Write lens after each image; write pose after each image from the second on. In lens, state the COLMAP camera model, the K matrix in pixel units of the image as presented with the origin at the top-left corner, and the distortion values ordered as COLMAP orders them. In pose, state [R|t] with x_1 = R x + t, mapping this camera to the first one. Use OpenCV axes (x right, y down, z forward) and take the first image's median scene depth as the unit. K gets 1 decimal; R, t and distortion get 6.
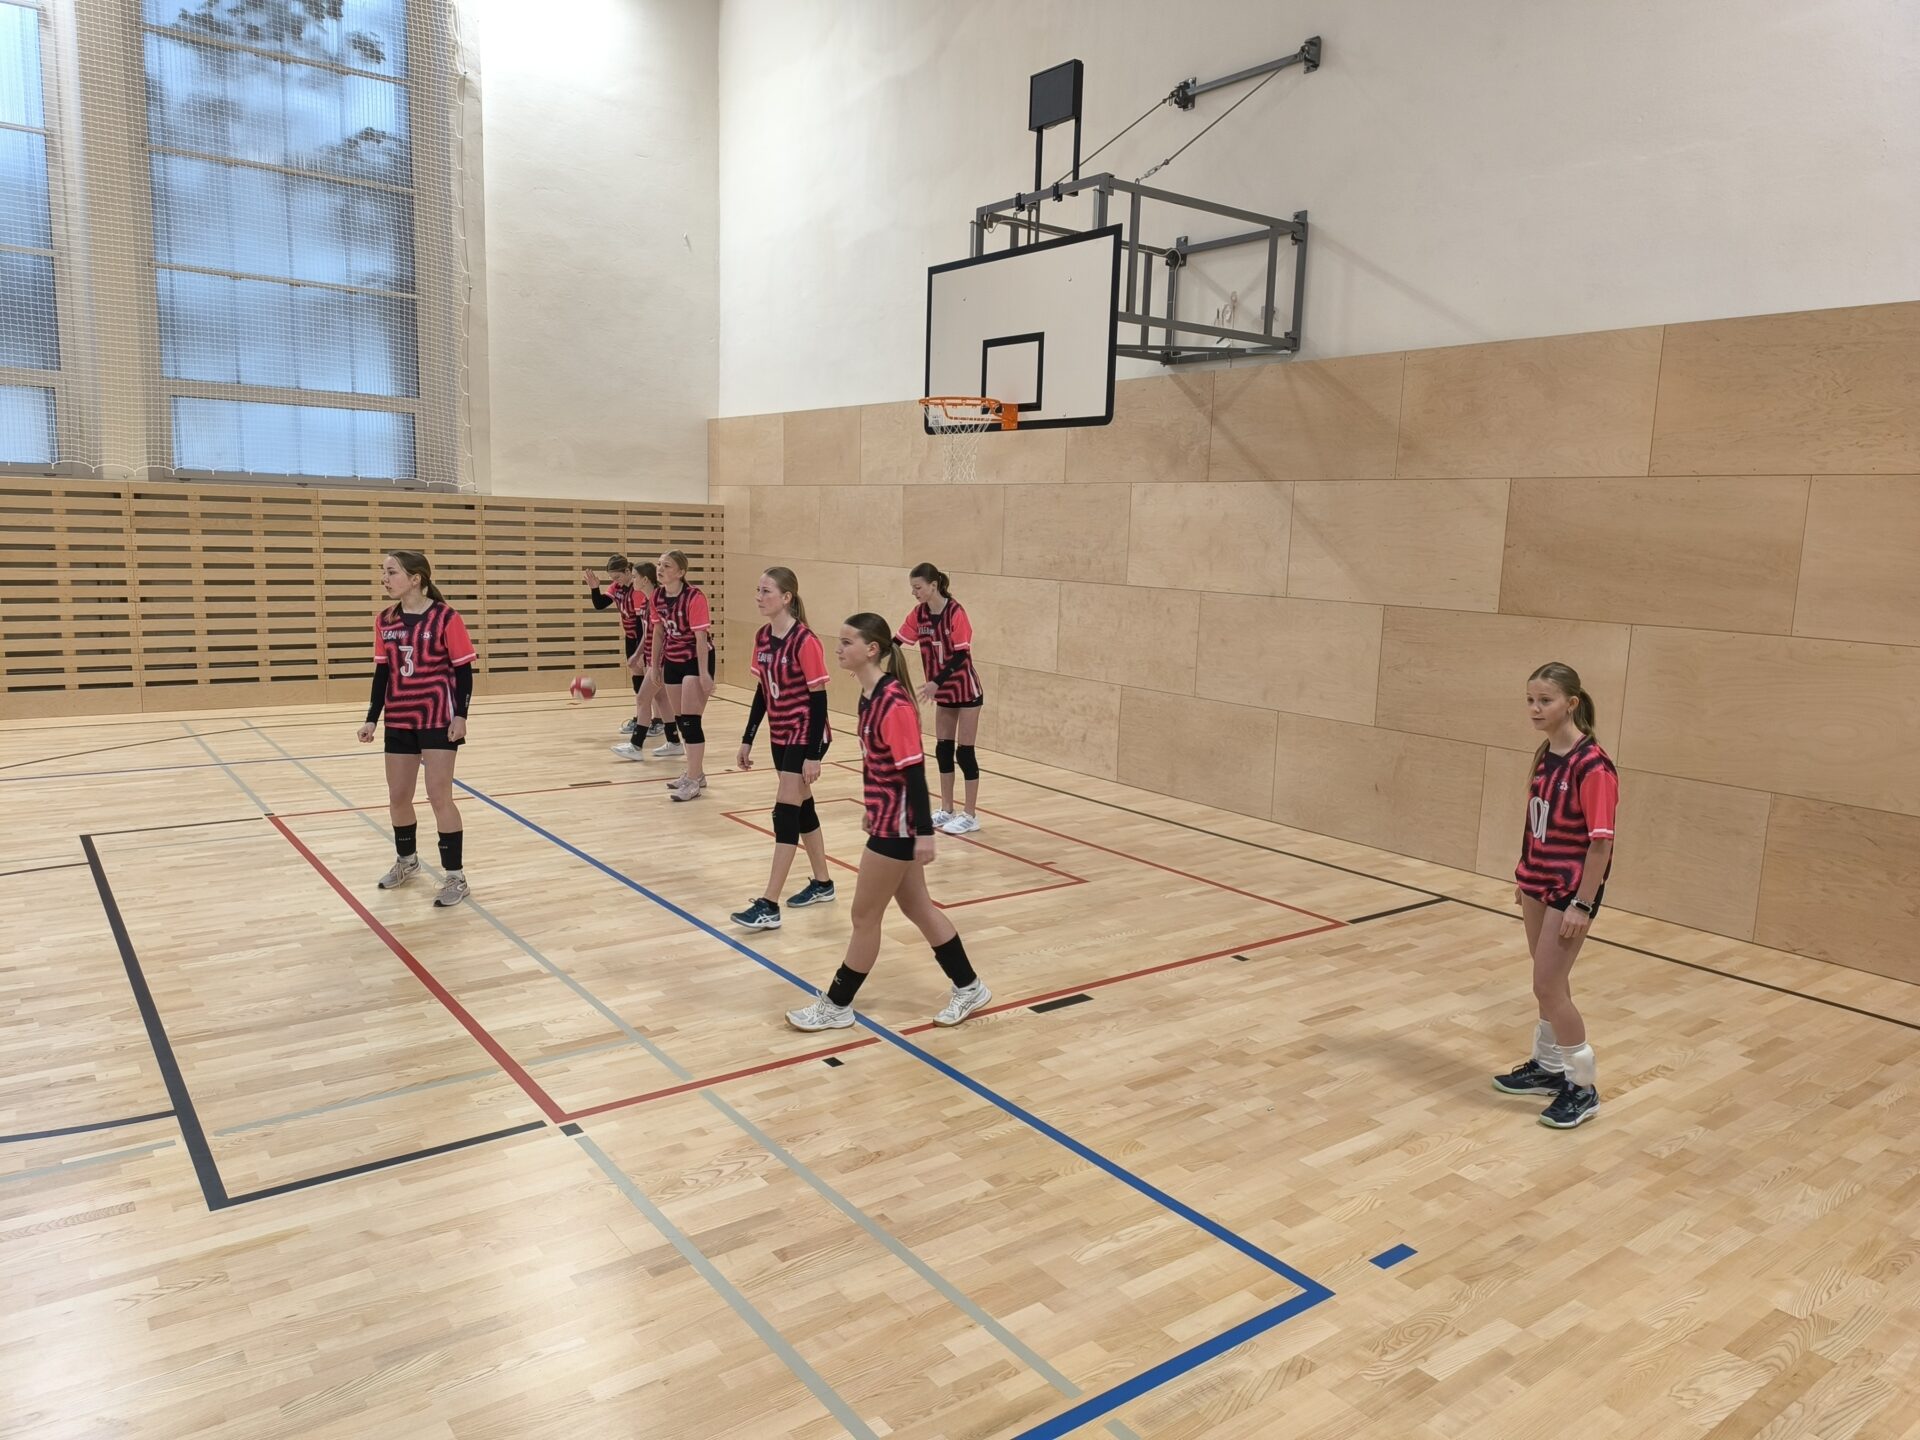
lens RADIAL K [[1301.3, 0, 999.7], [0, 1301.3, 741.5], [0, 0, 1]] dist [0.047823, -0.054948]
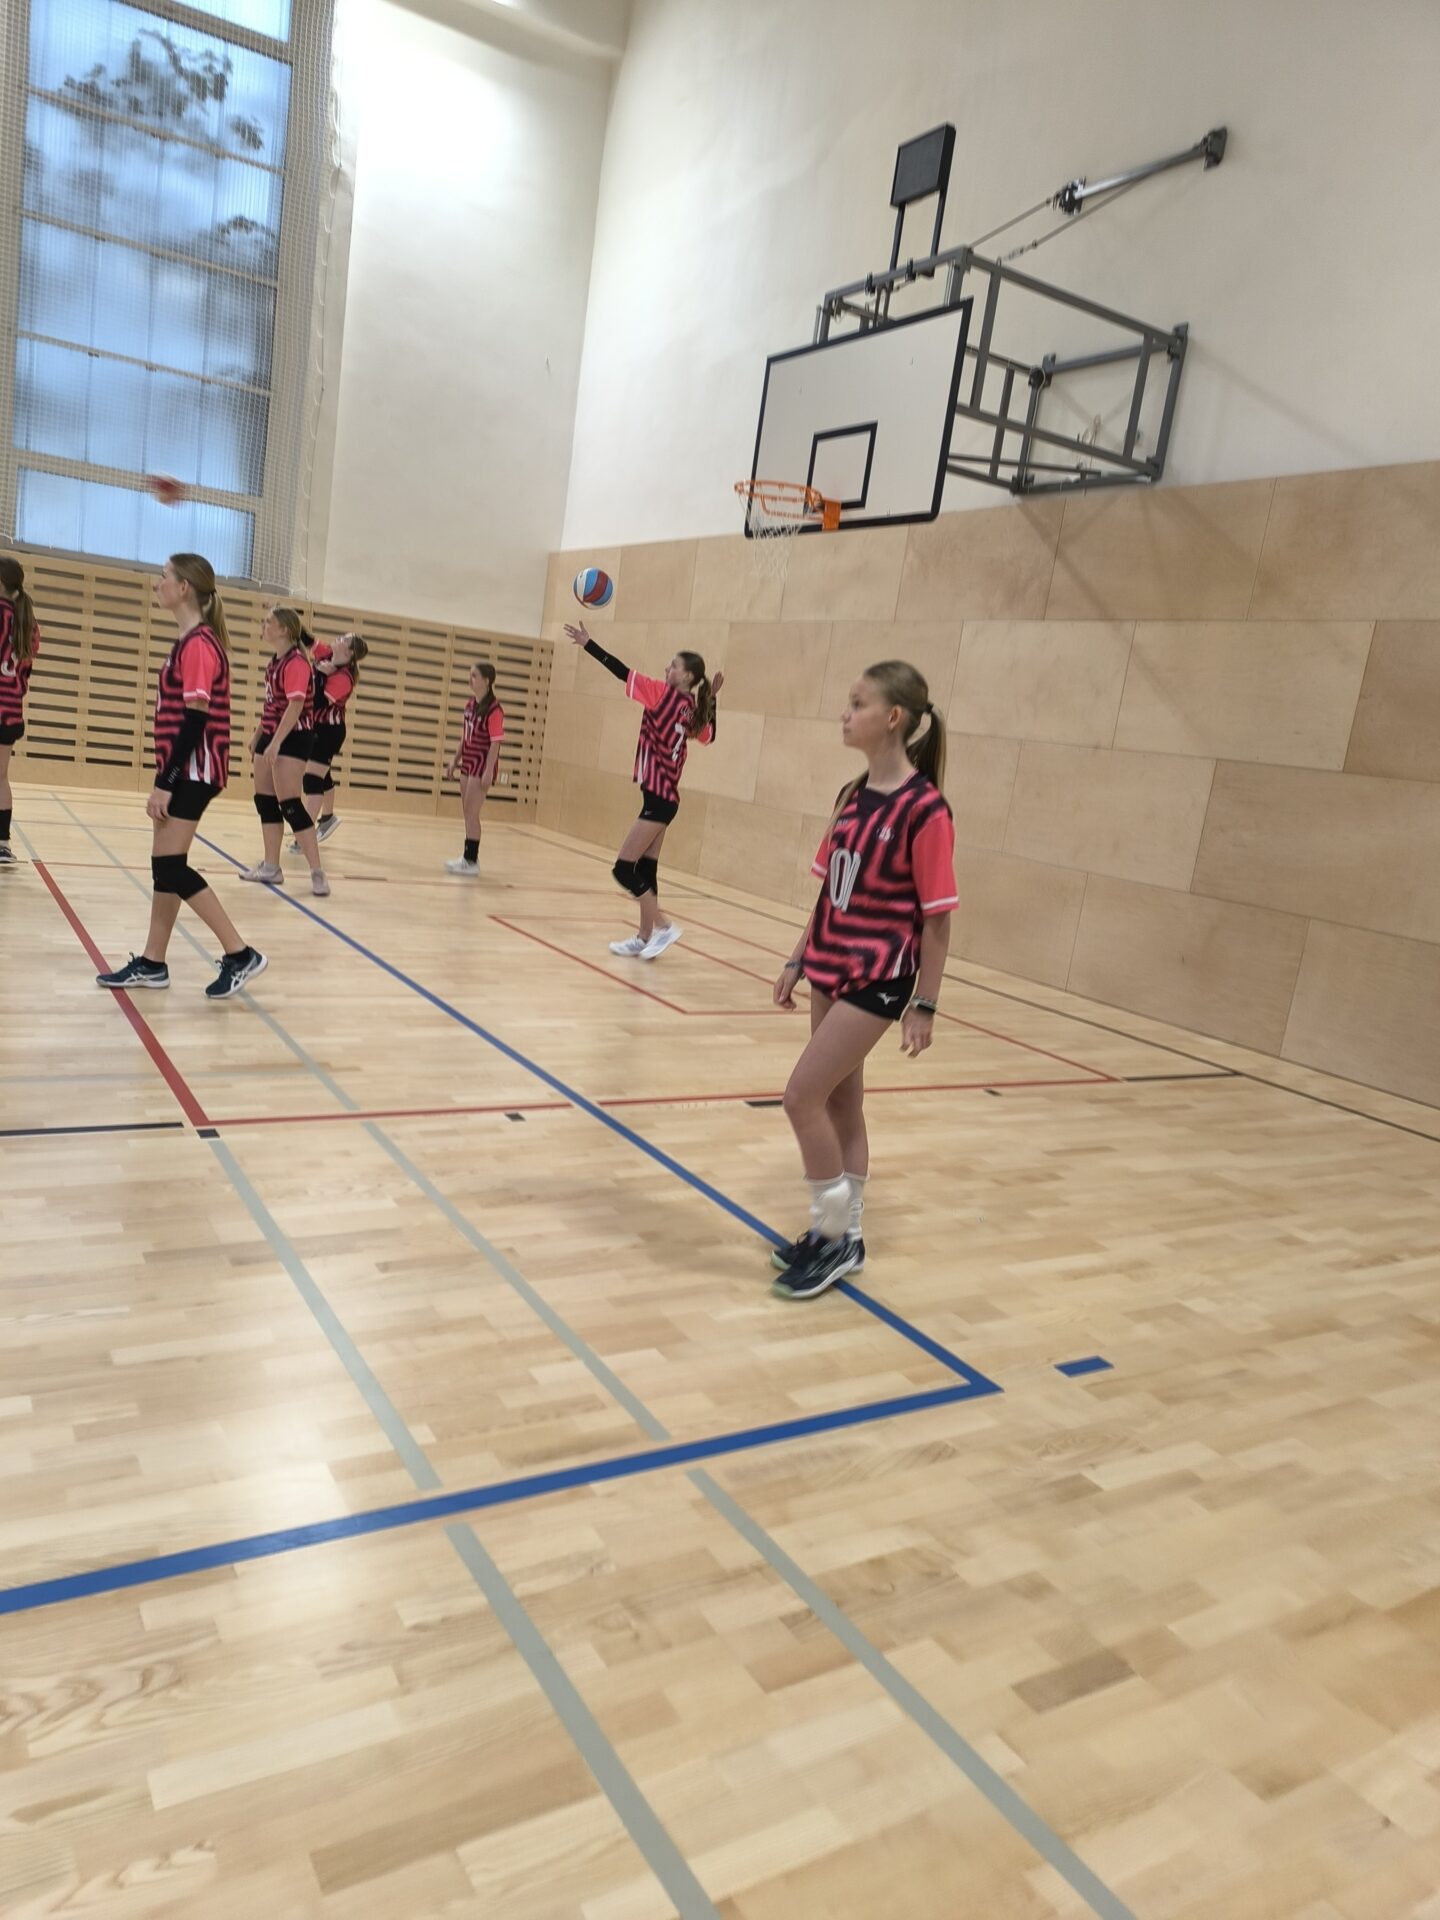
lens RADIAL K [[1293.7, 0, 734.0], [0, 1293.7, 1003.5], [0, 0, 1]] dist [0.044387, -0.055789]
pose [[0.990008, 0.117512, -0.077942, 0.050594], [-0.115207, 0.992778, 0.033461, 0.069674], [0.081311, -0.024147, 0.996396, 0.066042]]
